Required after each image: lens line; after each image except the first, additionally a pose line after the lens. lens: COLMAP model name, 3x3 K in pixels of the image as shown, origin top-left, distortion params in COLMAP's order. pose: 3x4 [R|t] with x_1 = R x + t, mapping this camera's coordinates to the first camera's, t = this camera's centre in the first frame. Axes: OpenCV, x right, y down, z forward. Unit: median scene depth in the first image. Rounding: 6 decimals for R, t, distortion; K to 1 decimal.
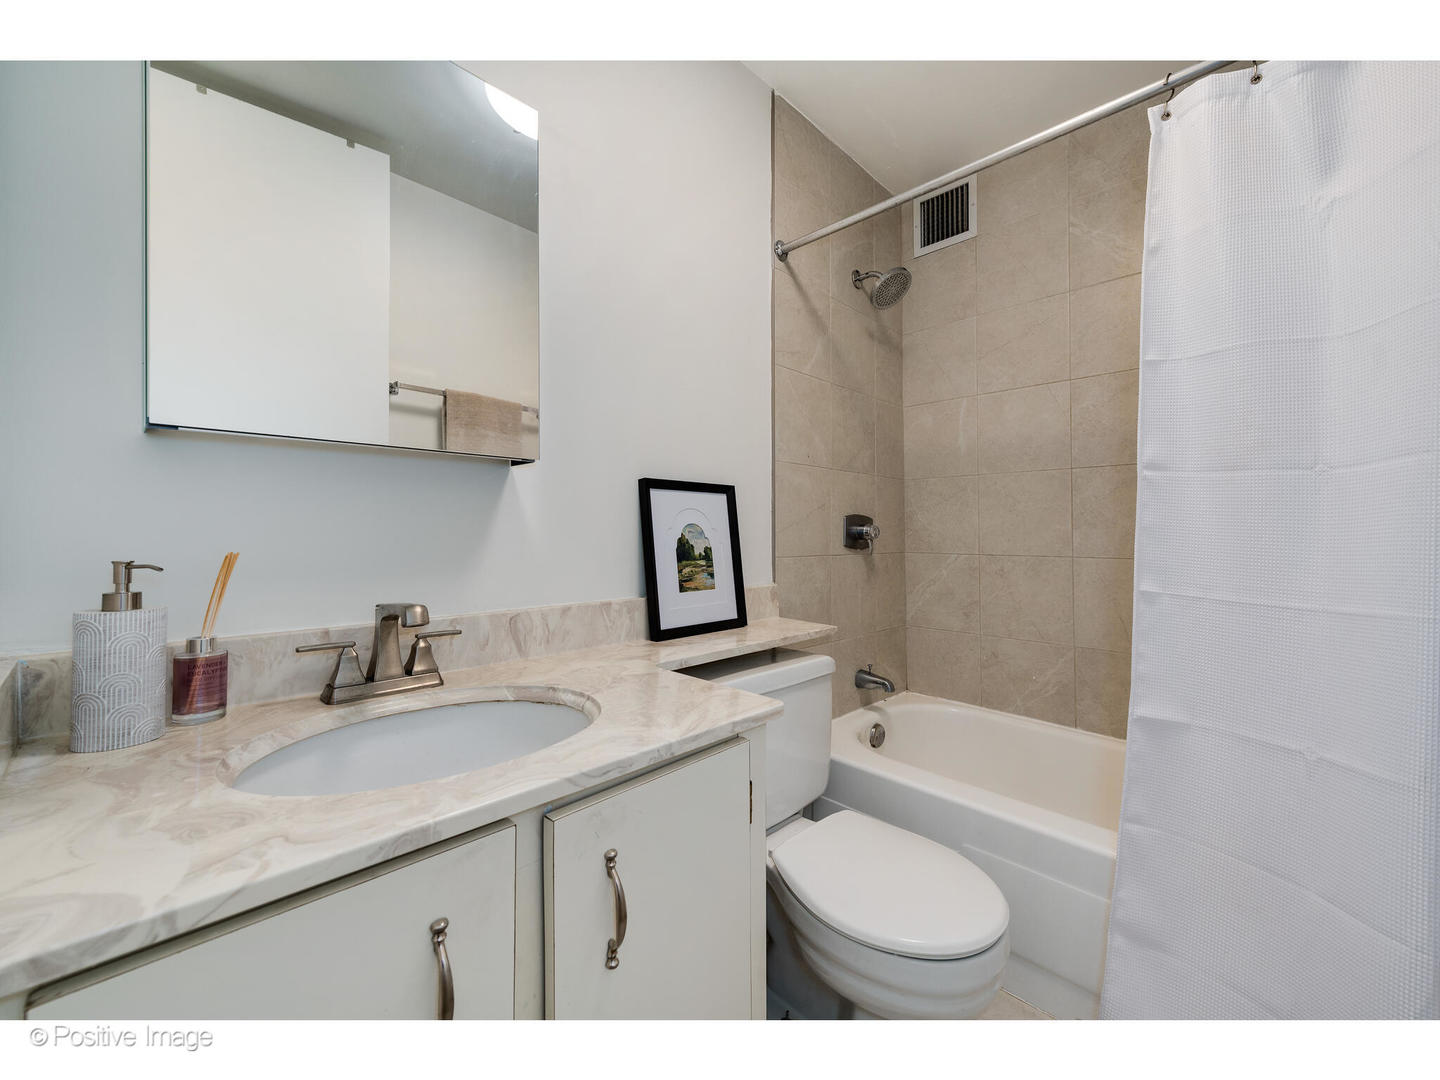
lens RADIAL K [[564.8, 0, 716.3], [0, 564.8, 534.9], [0, 0, 1]] dist [0.009776, -0.000038]
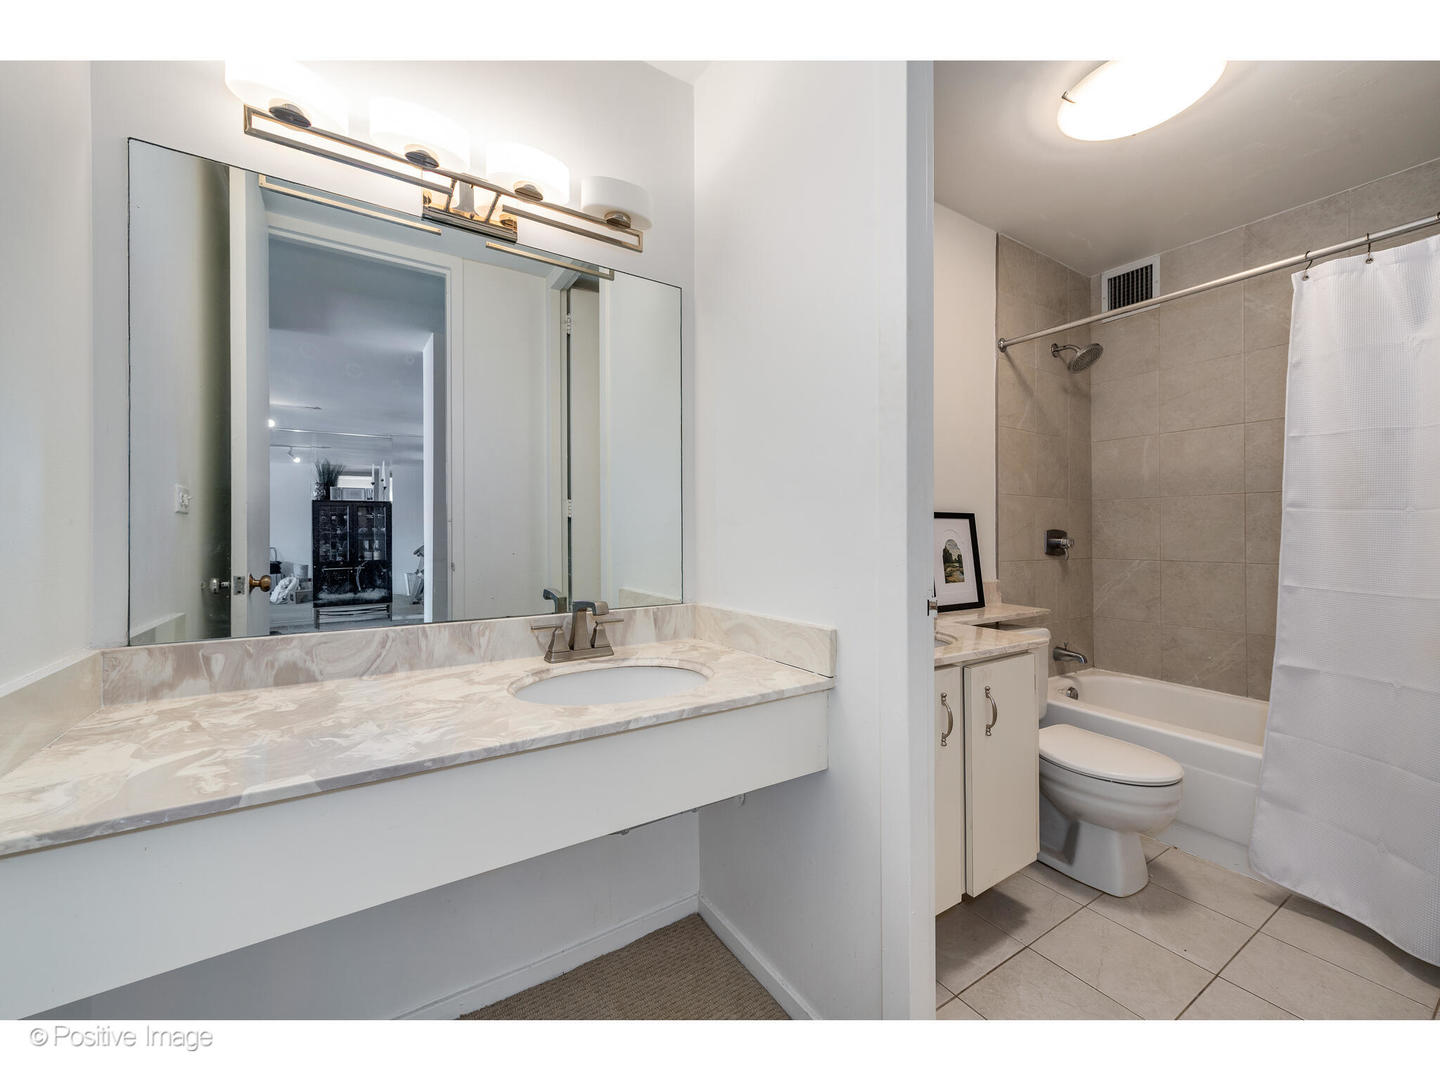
lens RADIAL K [[564.8, 0, 724.0], [0, 564.8, 542.9], [0, 0, 1]] dist [0.009776, -0.000038]
pose [[0.977757, 0.000988, -0.209740, -0.264627], [0.001167, 0.999948, 0.010154, -0.022055], [0.209739, -0.010173, 0.977704, -0.528432]]
